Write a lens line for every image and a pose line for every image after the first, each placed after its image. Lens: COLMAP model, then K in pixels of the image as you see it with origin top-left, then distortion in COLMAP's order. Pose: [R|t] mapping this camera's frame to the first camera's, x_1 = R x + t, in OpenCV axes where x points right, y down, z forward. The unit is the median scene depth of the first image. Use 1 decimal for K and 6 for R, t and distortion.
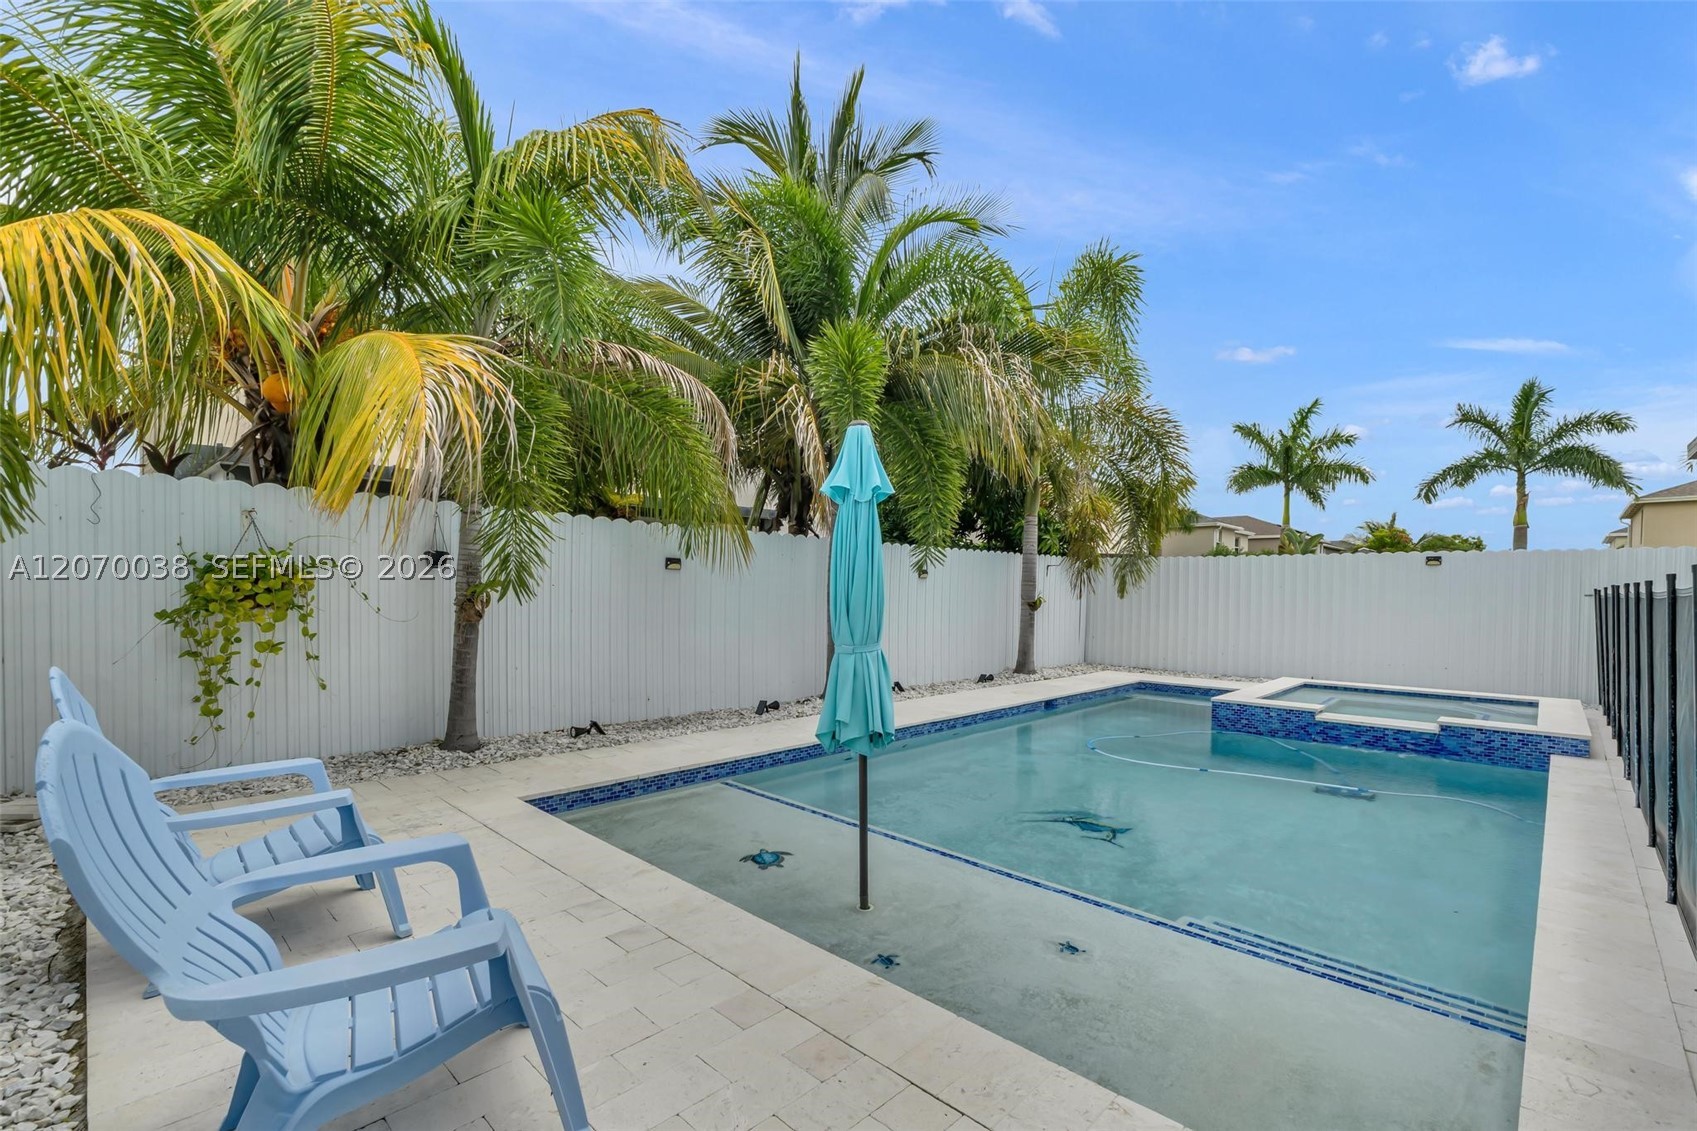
lens RADIAL K [[714.5, 0, 839.1], [0, 714.5, 597.6], [0, 0, 1]] dist [-0.001340, -0.000416]
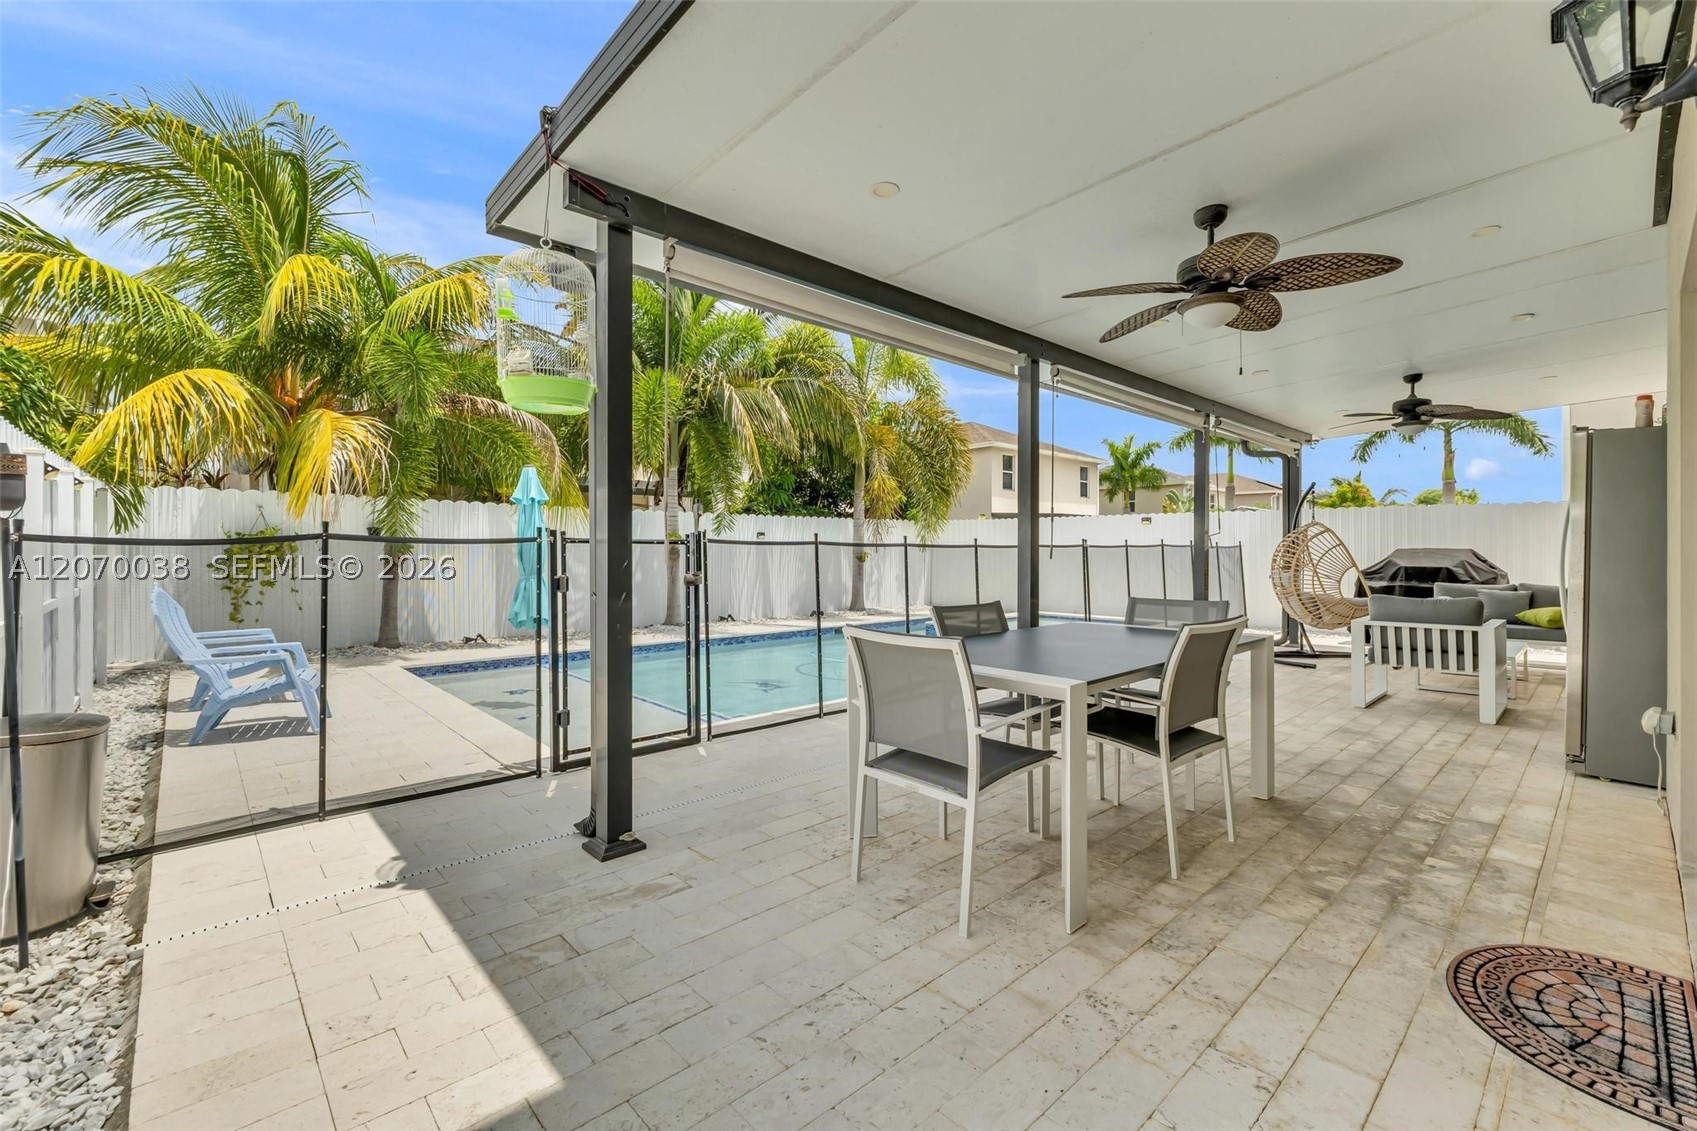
lens RADIAL K [[714.5, 0, 849.1], [0, 714.5, 553.4], [0, 0, 1]] dist [-0.001340, -0.000416]
pose [[0.998979, -0.011888, -0.043592, 0.726489], [0.011674, 0.999919, -0.005145, 0.019487], [0.043650, 0.004631, 0.999036, -0.716452]]
